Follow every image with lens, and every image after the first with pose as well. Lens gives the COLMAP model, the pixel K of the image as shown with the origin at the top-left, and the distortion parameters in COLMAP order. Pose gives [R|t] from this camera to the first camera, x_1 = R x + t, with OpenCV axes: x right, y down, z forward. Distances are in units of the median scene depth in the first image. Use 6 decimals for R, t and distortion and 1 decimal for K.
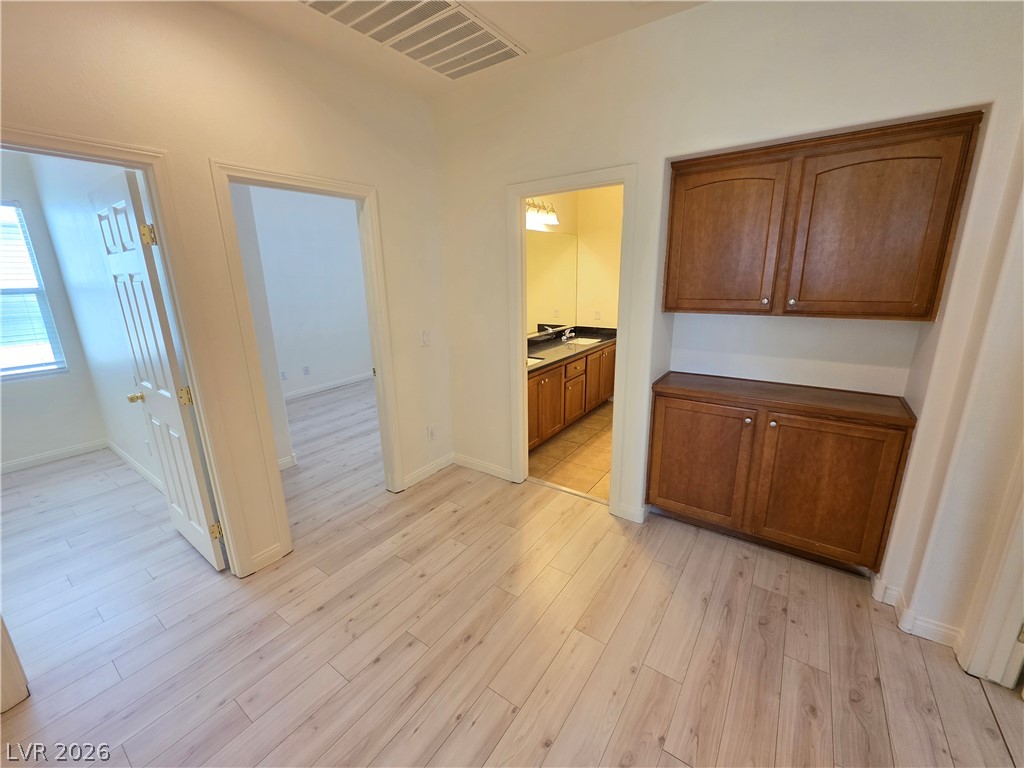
lens RADIAL K [[412.6, 0, 507.0], [0, 412.6, 380.5], [0, 0, 1]] dist [0.000296, 0.000091]
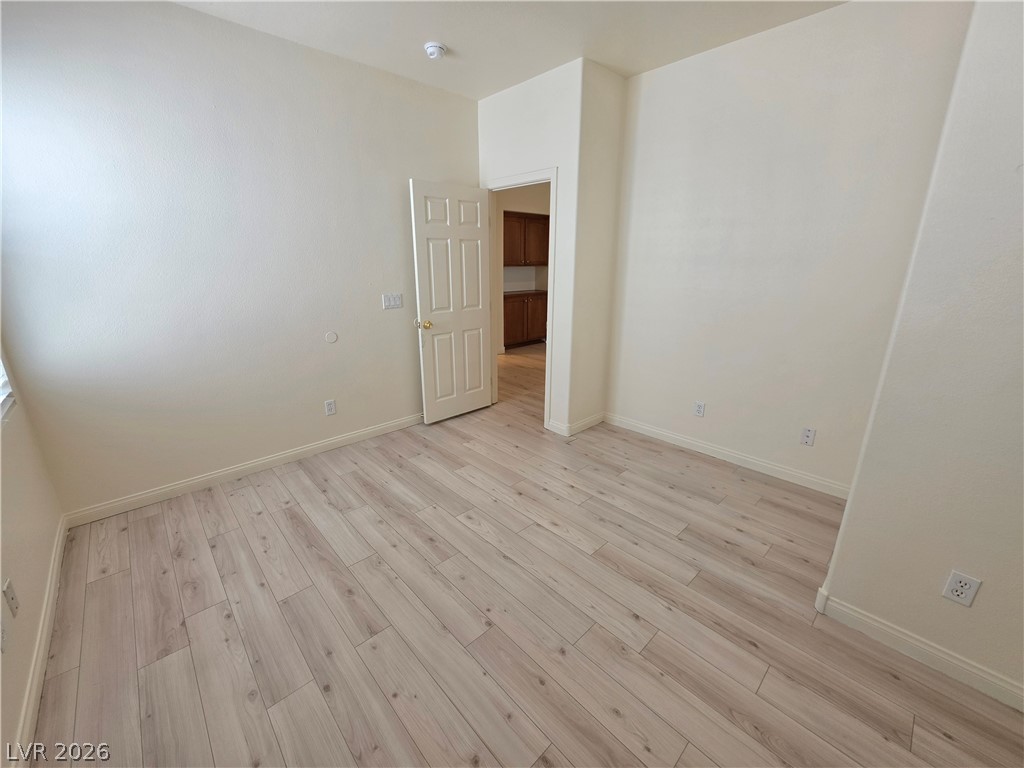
lens RADIAL K [[419.2, 0, 507.7], [0, 419.2, 354.9], [0, 0, 1]] dist [0.002759, 0.000327]
pose [[0.205410, -0.201907, 0.957622, -1.716825], [0.241109, 0.958769, 0.150431, -0.012794], [-0.948511, 0.199991, 0.245622, 0.297500]]
